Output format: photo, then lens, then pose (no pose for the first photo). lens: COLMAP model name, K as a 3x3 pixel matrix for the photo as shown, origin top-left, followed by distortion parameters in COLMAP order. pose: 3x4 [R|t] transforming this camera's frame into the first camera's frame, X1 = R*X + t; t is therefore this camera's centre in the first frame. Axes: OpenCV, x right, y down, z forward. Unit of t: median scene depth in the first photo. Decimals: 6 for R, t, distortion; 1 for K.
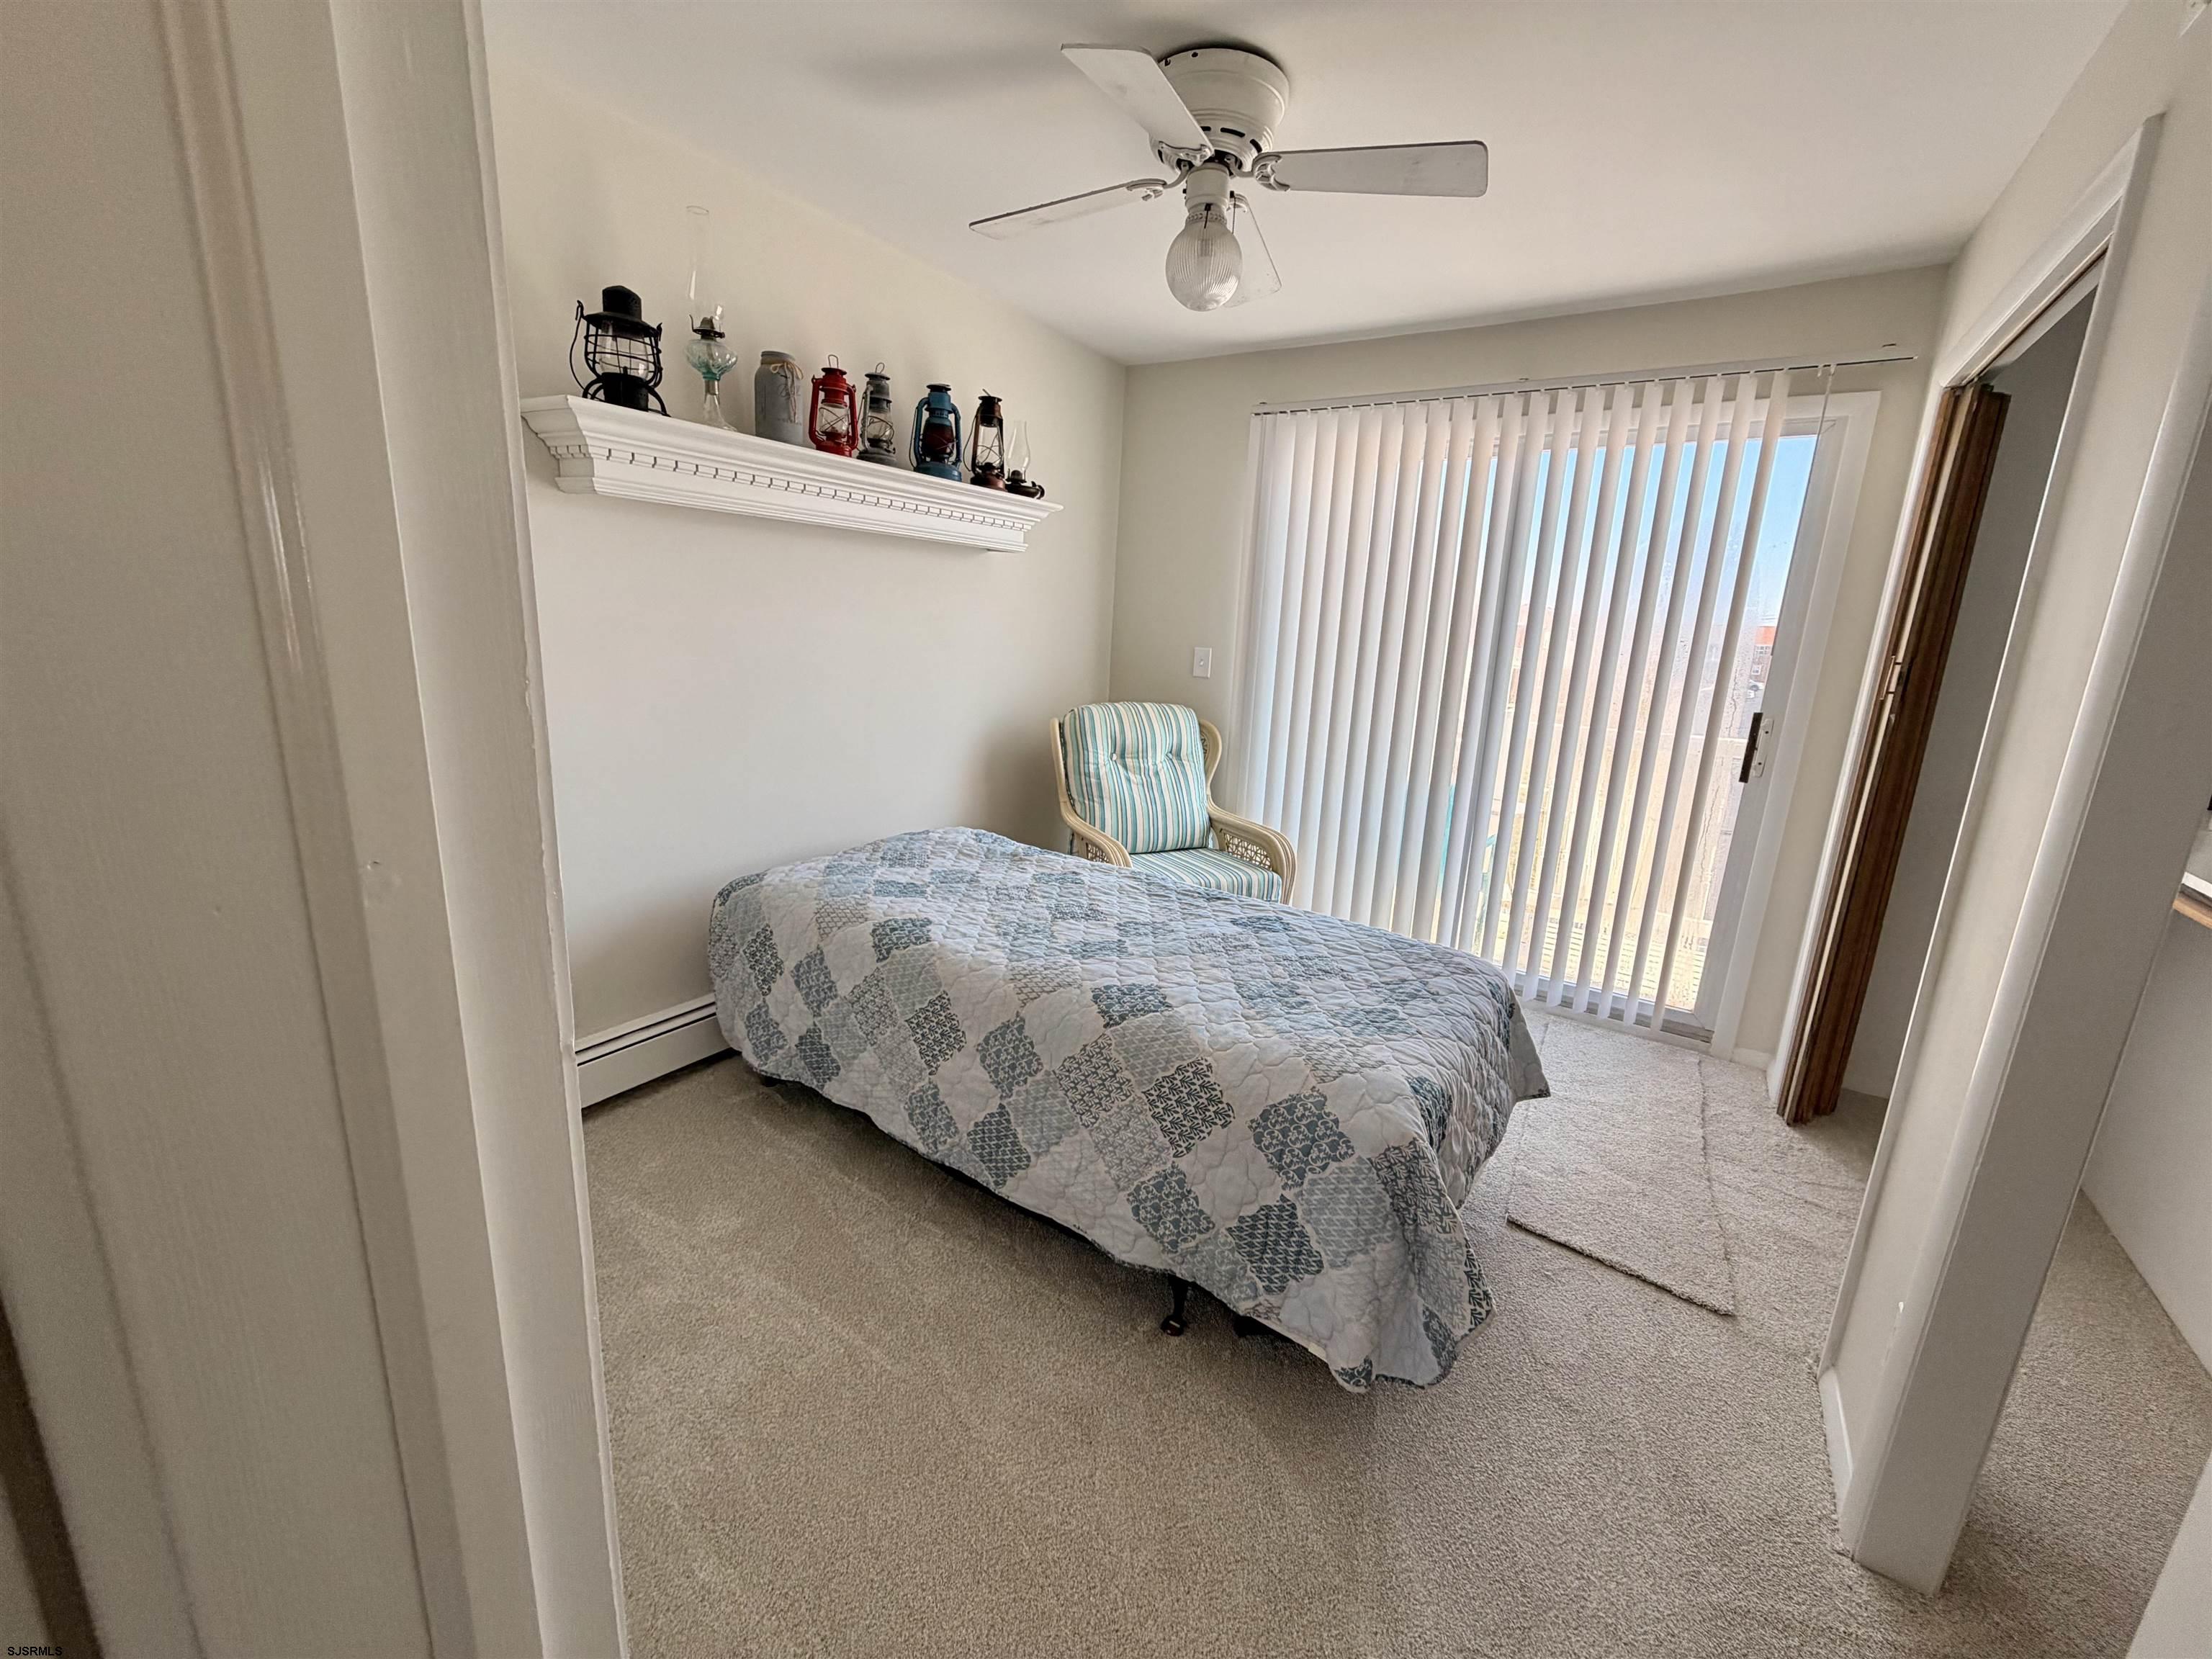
lens RADIAL K [[887.1, 0, 1107.7], [0, 887.1, 830.2], [0, 0, 1]] dist [-0.002297, -0.000113]
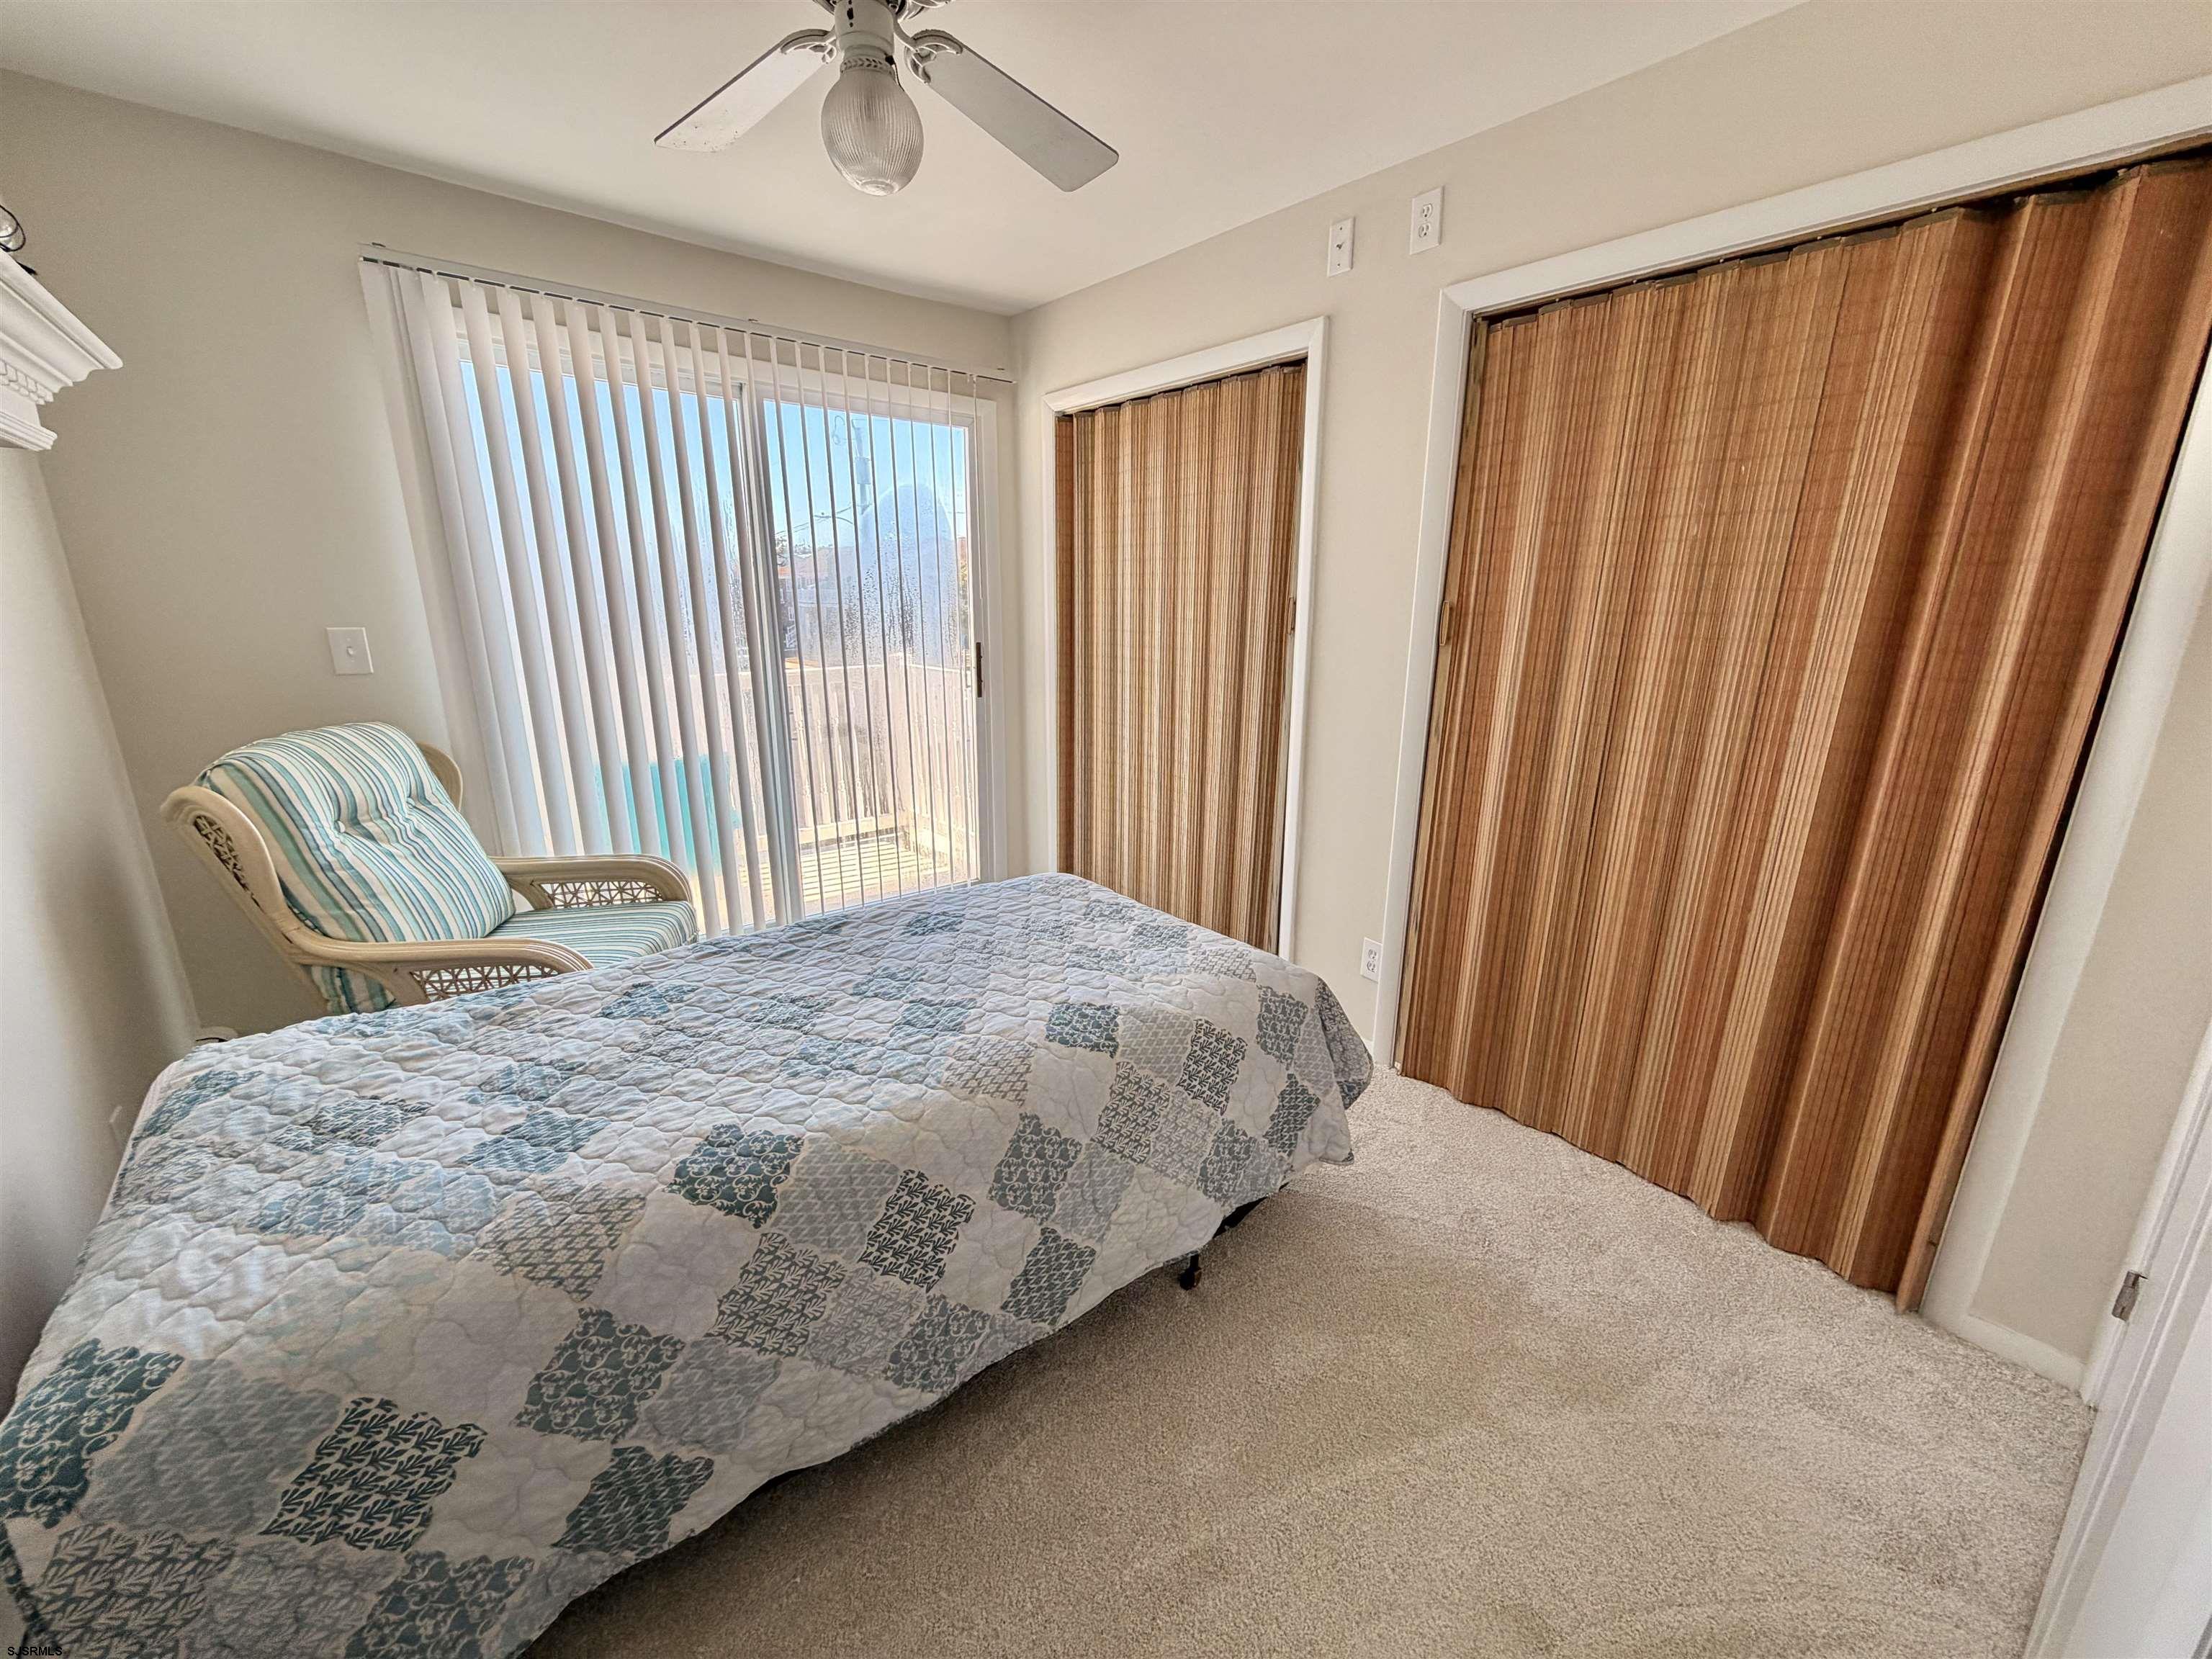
lens RADIAL K [[875.3, 0, 1106.0], [0, 875.3, 829.5], [0, 0, 1]] dist [-0.000384, 0.000016]
pose [[0.294179, -0.291220, 0.910302, -0.598044], [0.224691, 0.946826, 0.230292, -0.162613], [-0.928963, 0.136790, 0.343970, 0.536041]]
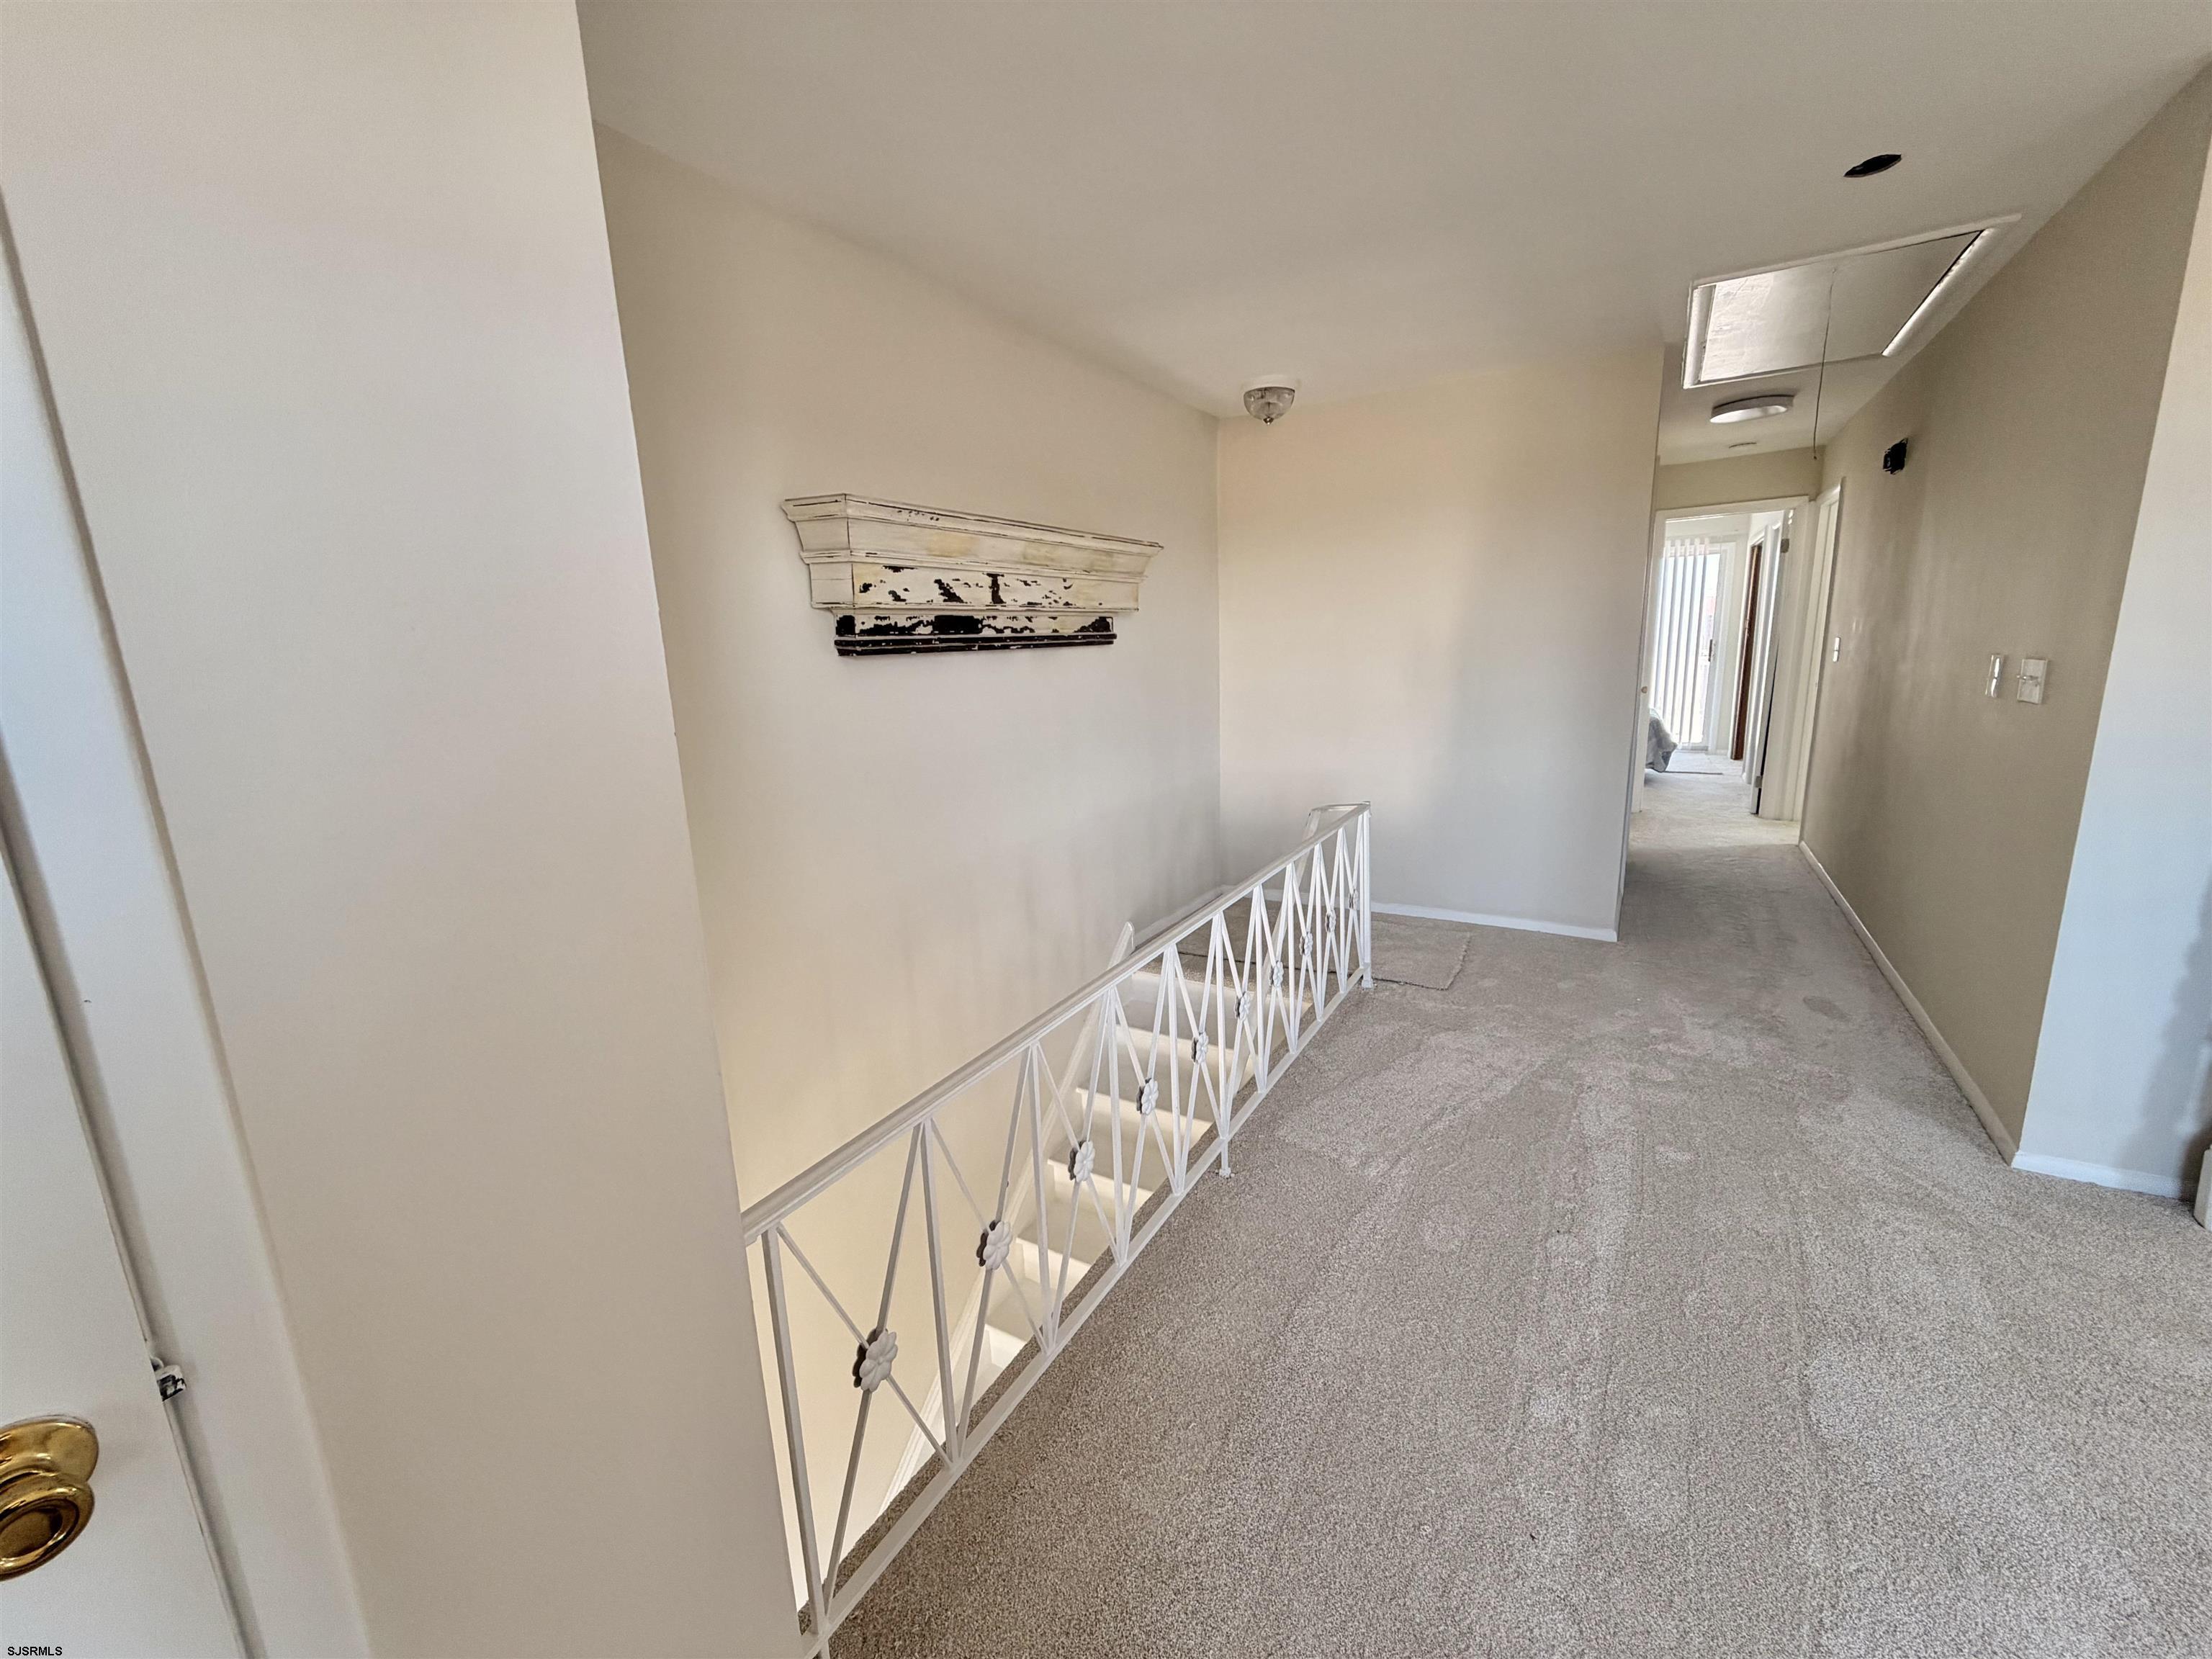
lens RADIAL K [[887.1, 0, 1107.7], [0, 887.1, 830.2], [0, 0, 1]] dist [-0.002297, -0.000113]
pose [[0.994718, -0.099236, 0.026252, -2.025599], [0.099837, 0.994745, -0.022670, 0.521281], [-0.023865, 0.025171, 0.999398, -2.715597]]
